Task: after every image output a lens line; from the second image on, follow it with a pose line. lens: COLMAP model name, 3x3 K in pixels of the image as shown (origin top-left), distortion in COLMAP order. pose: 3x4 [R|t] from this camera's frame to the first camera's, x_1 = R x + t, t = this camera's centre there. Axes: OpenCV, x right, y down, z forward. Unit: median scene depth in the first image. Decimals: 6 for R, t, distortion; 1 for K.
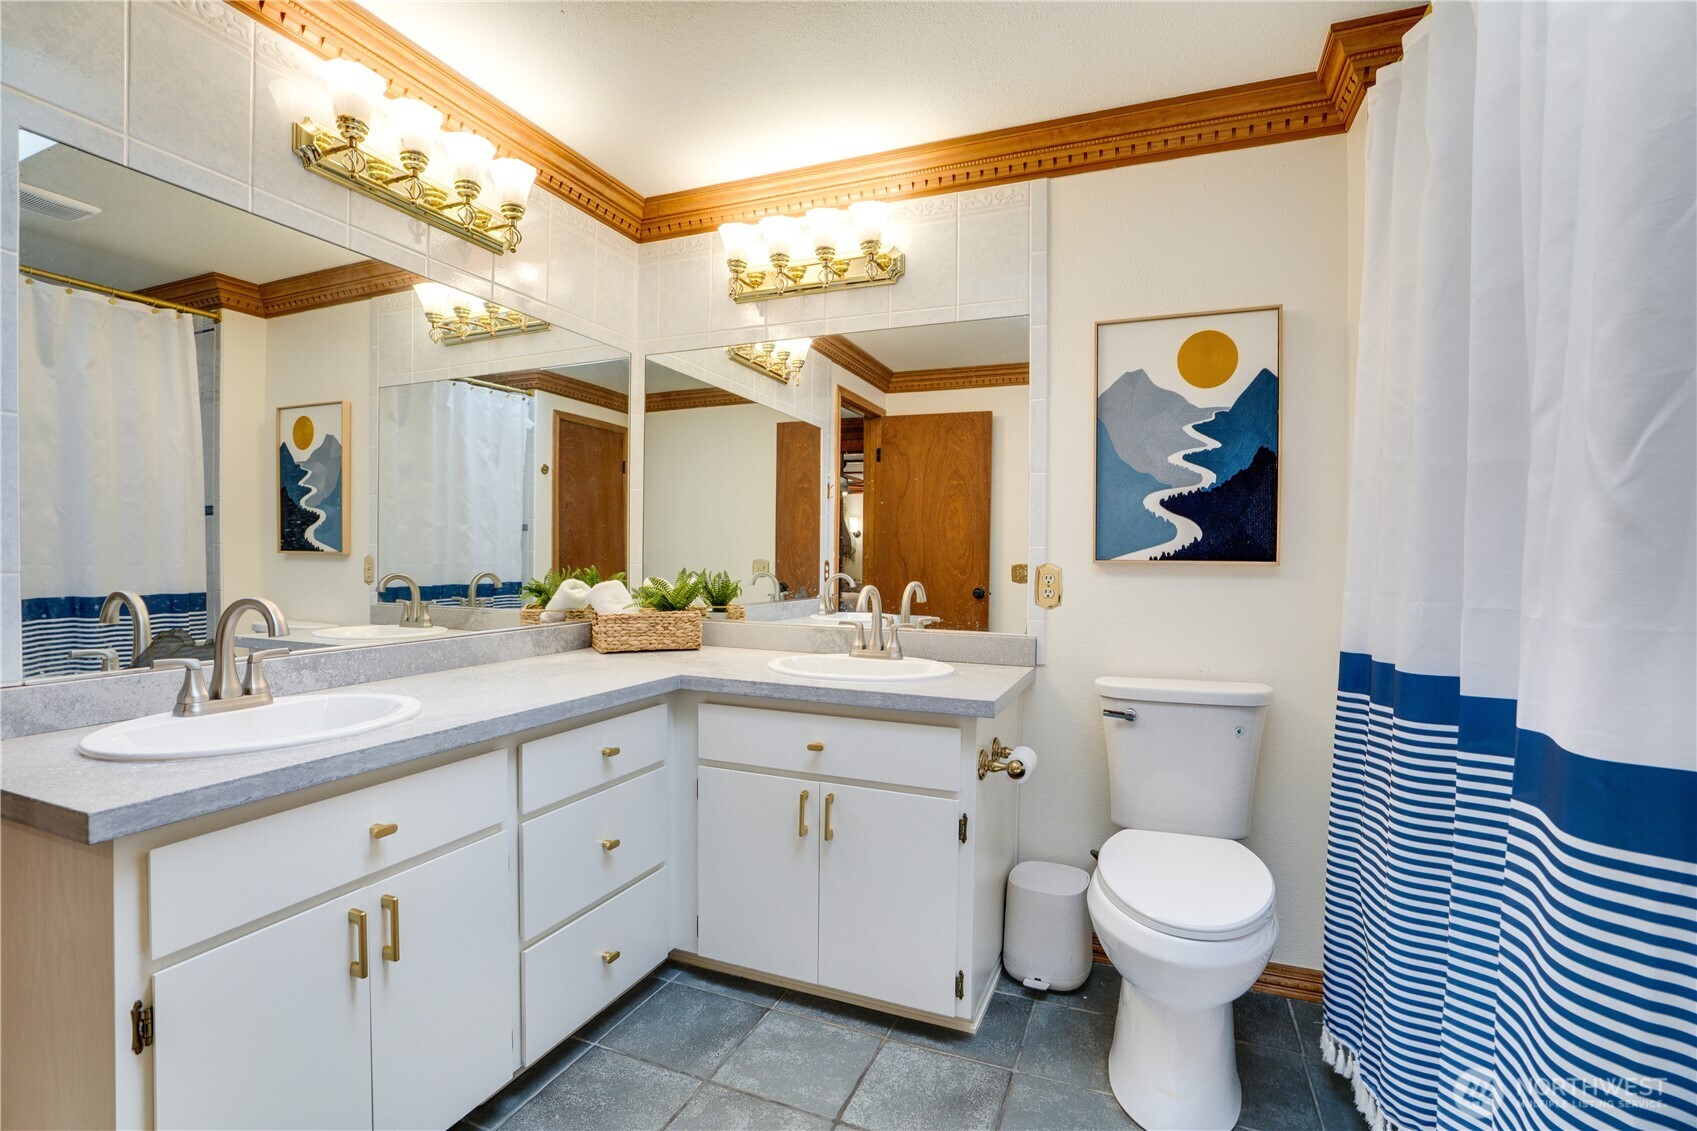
lens RADIAL K [[798.0, 0, 837.4], [0, 798.0, 571.0], [0, 0, 1]] dist [-0.068843, 0.033458]
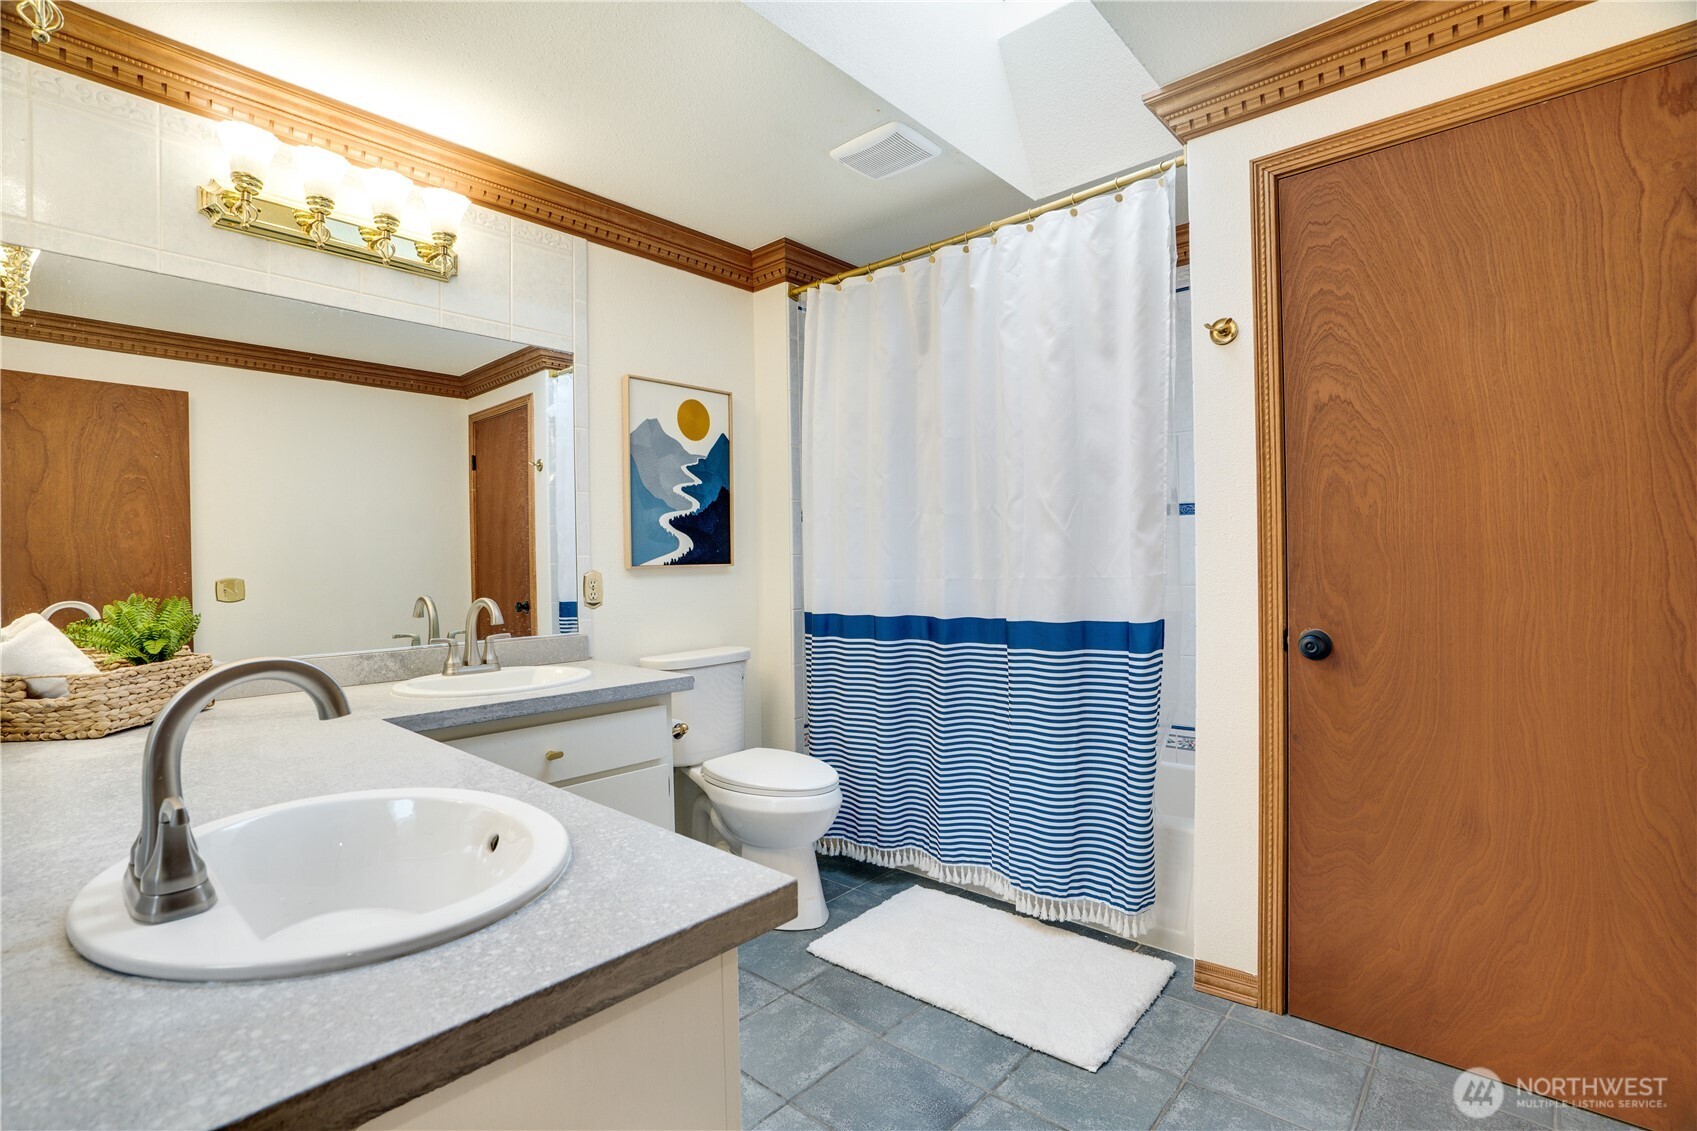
lens RADIAL K [[785.2, 0, 842.2], [0, 785.2, 565.9], [0, 0, 1]] dist [-0.068155, 0.026118]
pose [[0.324111, -0.019369, 0.945821, -0.746723], [0.039372, 0.999200, 0.006971, -0.009395], [-0.945199, 0.034980, 0.324615, 0.299131]]
